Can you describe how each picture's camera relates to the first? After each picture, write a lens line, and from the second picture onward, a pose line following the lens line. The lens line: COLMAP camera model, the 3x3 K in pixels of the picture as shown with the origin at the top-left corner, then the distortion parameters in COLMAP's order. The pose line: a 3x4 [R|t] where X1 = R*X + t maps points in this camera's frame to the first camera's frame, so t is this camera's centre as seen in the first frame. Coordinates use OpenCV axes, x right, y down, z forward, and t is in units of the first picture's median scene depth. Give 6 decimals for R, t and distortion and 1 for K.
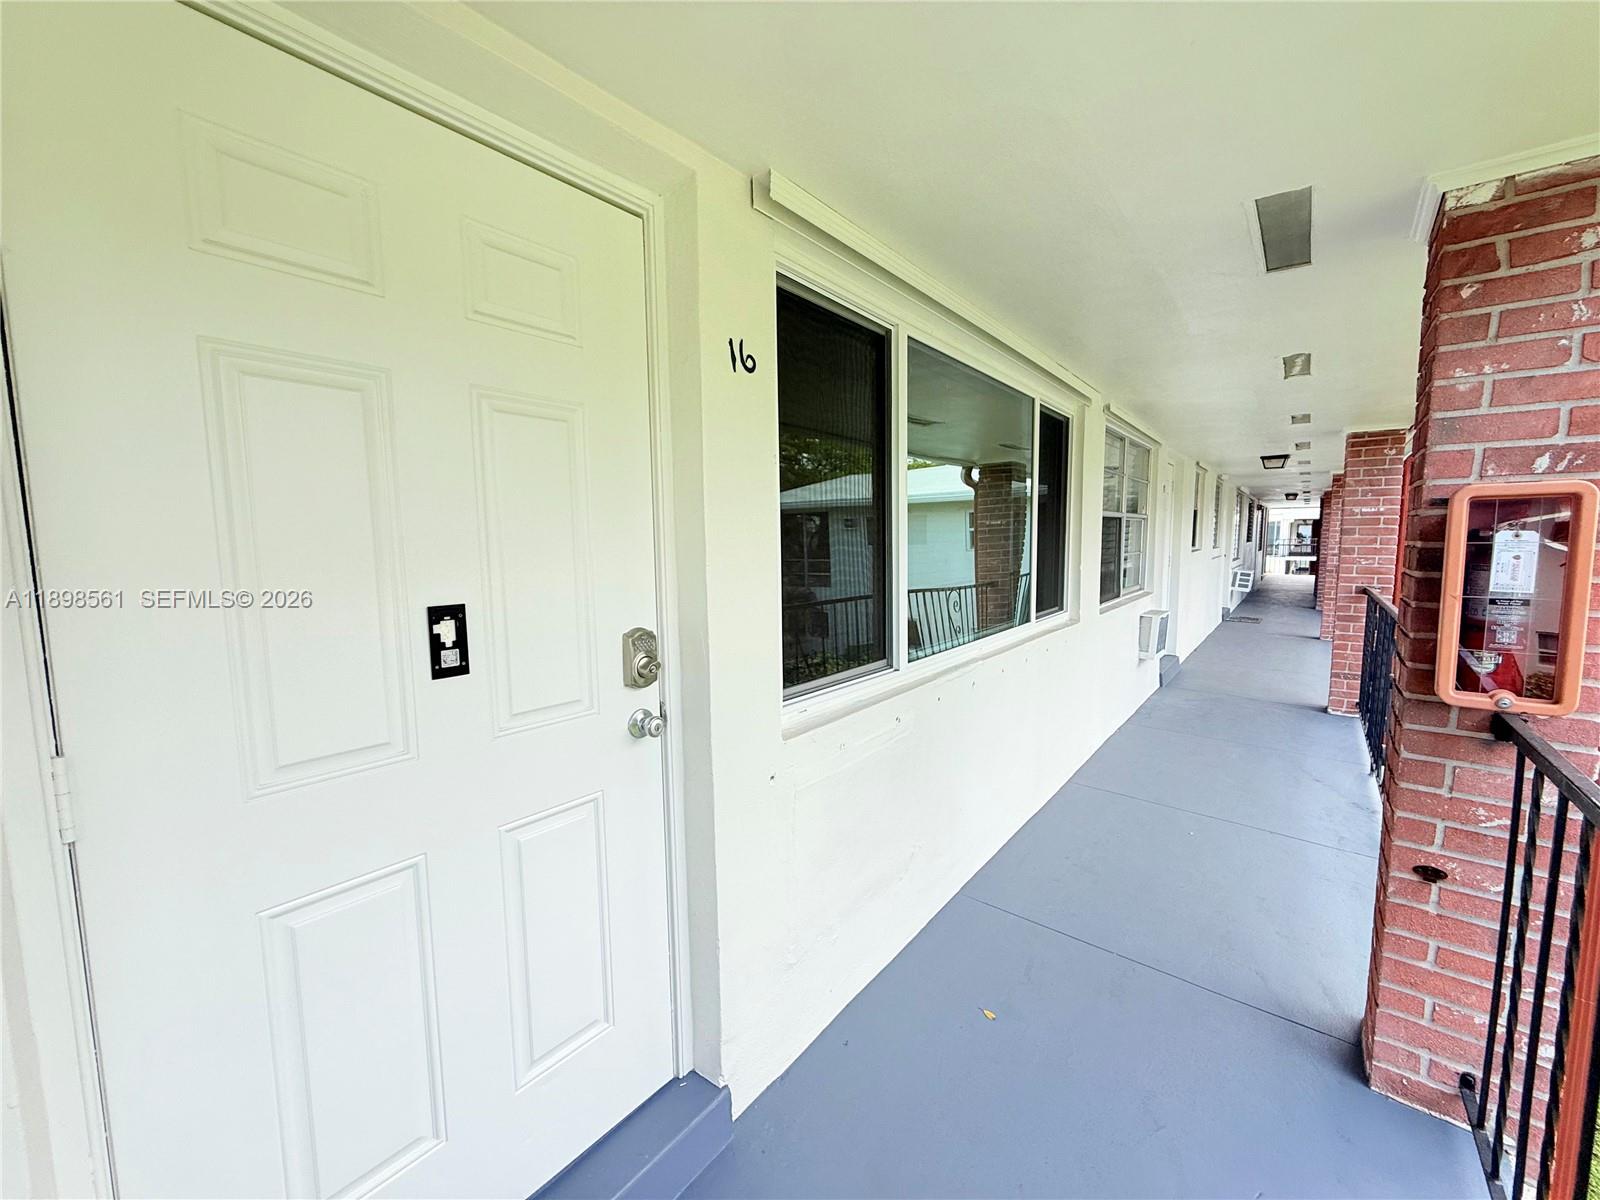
lens RADIAL K [[640.3, 0, 796.6], [0, 640.3, 598.4], [0, 0, 1]] dist [0.004481, 0.000223]
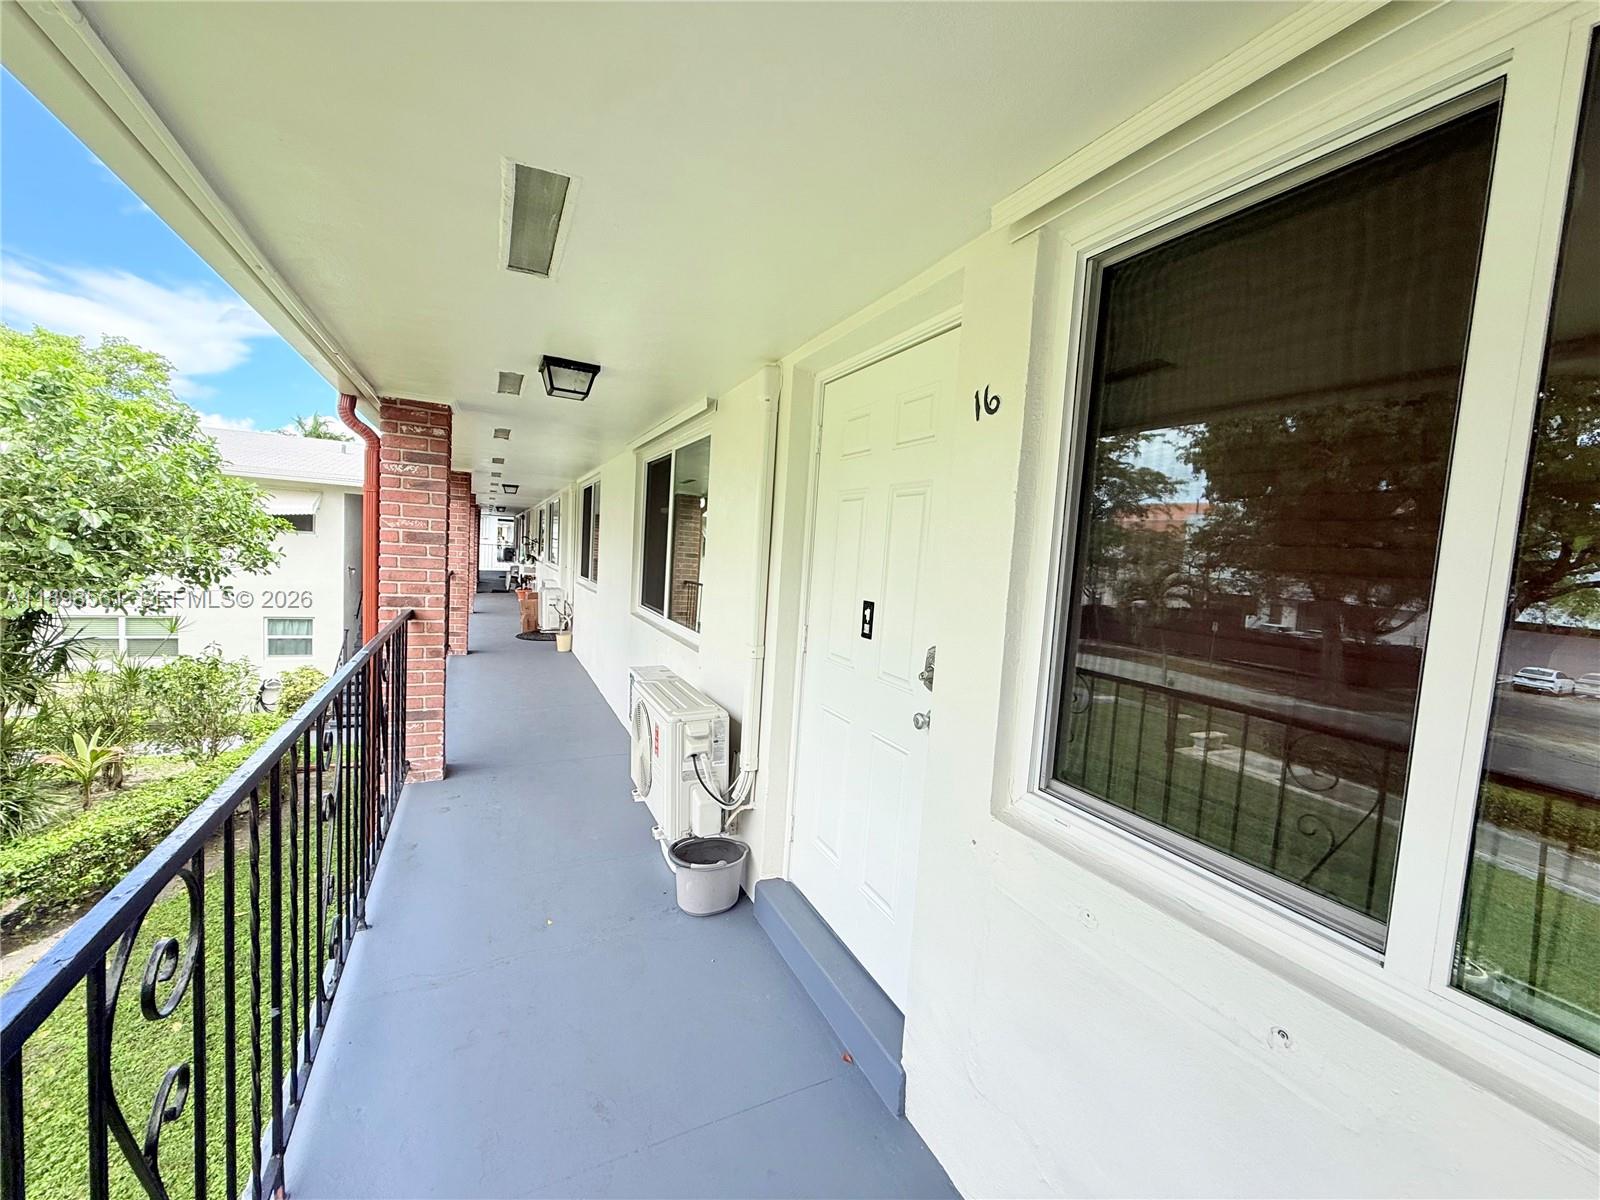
lens RADIAL K [[640.3, 0, 796.6], [0, 640.3, 598.4], [0, 0, 1]] dist [0.004481, 0.000223]
pose [[-0.427704, 0.045912, -0.902752, 0.996044], [-0.147169, 0.981847, 0.119660, -0.151810], [0.891858, 0.184036, -0.413183, 1.233878]]
